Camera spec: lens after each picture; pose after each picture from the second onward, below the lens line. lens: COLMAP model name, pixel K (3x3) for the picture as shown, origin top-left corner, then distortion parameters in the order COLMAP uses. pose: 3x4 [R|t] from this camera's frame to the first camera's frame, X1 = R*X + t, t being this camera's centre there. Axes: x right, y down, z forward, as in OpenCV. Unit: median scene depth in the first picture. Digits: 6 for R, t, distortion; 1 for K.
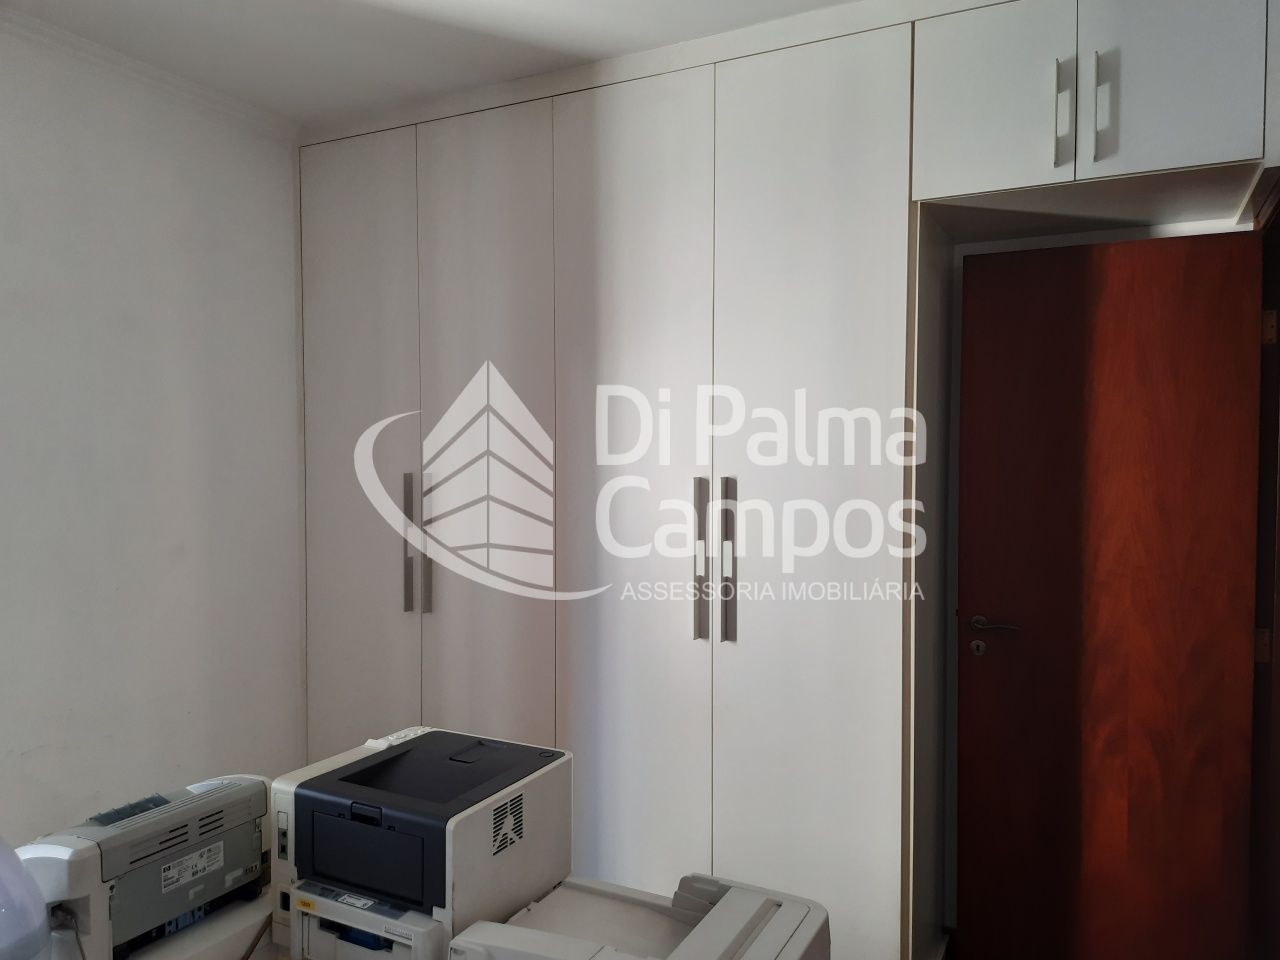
lens RADIAL K [[918.2, 0, 644.2], [0, 918.2, 490.3], [0, 0, 1]] dist [0.091508, -0.113817]
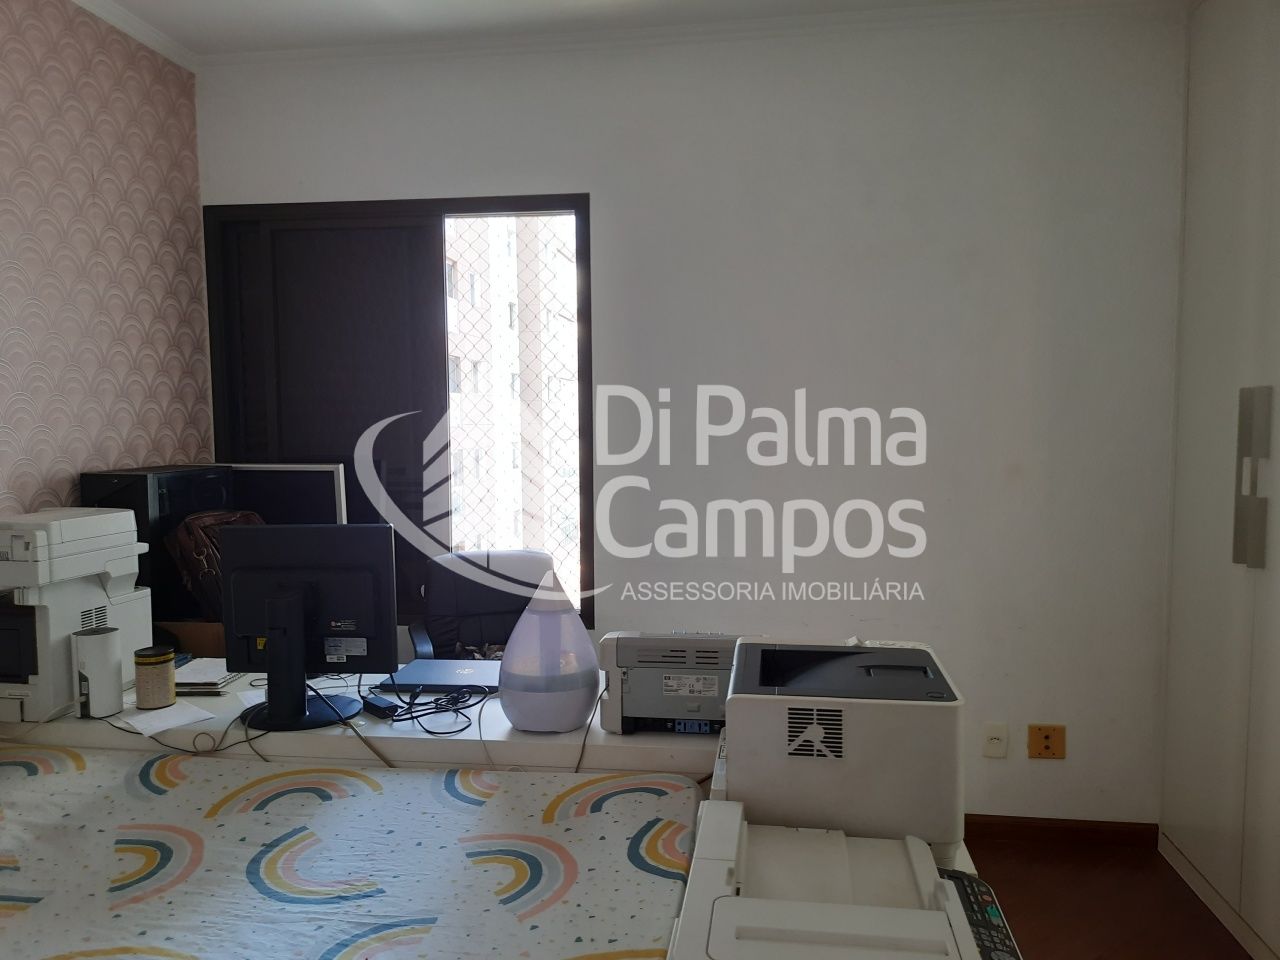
lens RADIAL K [[918.2, 0, 644.2], [0, 918.2, 490.3], [0, 0, 1]] dist [0.091508, -0.113817]
pose [[0.318580, 0.063565, -0.945762, 0.654133], [-0.020919, 0.997978, 0.060027, 0.065524], [0.947665, 0.000660, 0.319266, 0.540093]]
